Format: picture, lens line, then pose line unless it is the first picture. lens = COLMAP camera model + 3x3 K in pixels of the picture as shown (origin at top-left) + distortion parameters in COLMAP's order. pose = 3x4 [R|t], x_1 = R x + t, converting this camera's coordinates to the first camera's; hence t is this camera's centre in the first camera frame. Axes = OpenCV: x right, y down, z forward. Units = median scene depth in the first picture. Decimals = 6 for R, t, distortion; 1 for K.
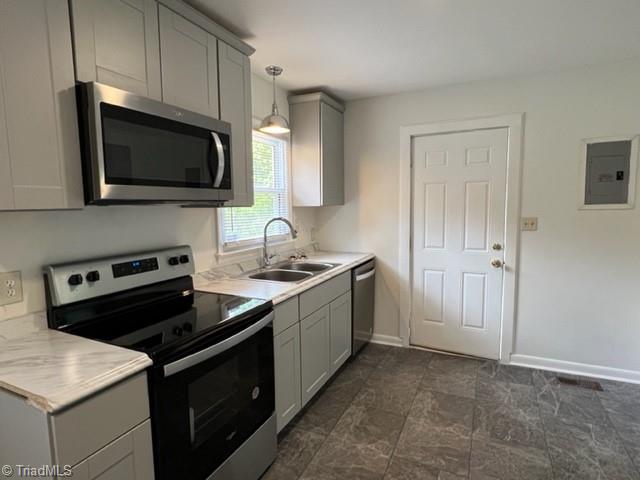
lens RADIAL K [[359.5, 0, 317.2], [0, 359.5, 239.4], [0, 0, 1]] dist [0.003091, -0.000714]
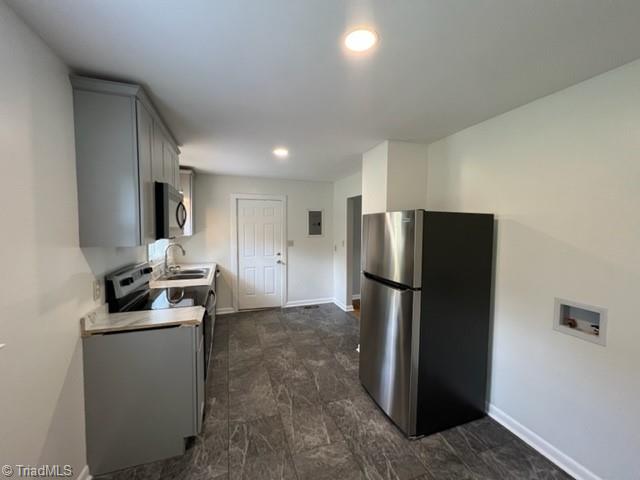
lens RADIAL K [[257.5, 0, 318.2], [0, 257.5, 240.9], [0, 0, 1]] dist [0.002659, -0.000049]
pose [[0.702750, -0.019073, 0.711181, -0.483858], [0.059364, 0.997727, -0.031902, 0.006188], [-0.708955, 0.064637, 0.702285, -0.298073]]
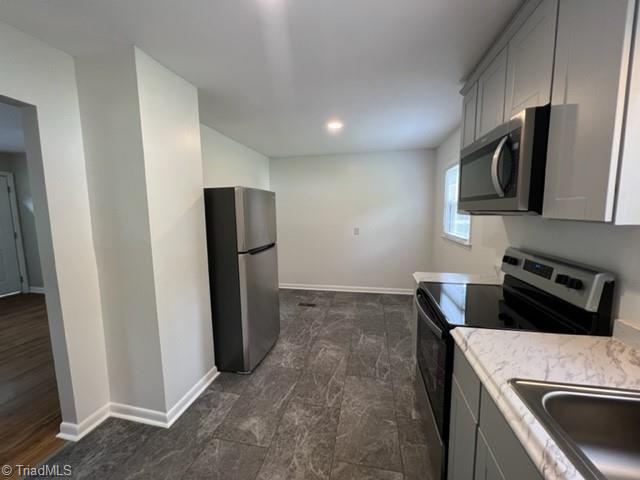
lens RADIAL K [[257.5, 0, 315.9], [0, 257.5, 238.3], [0, 0, 1]] dist [0.002659, -0.000049]
pose [[-0.970418, 0.046016, -0.237007, 0.226586], [-0.004677, 0.977902, 0.209013, -0.115070], [0.241388, 0.203938, -0.948758, 1.004347]]
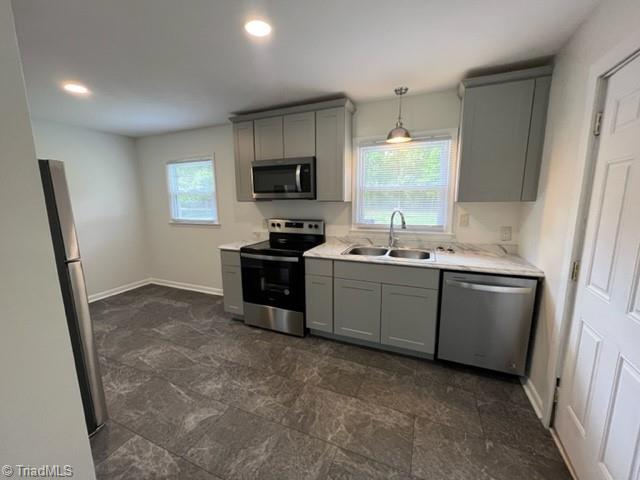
lens RADIAL K [[257.5, 0, 320.2], [0, 257.5, 239.0], [0, 0, 1]] dist [0.002659, -0.000049]
pose [[0.048028, 0.169103, -0.984427, 0.794172], [-0.093107, 0.982032, 0.164149, -0.085525], [0.994497, 0.083774, 0.062910, 0.682881]]
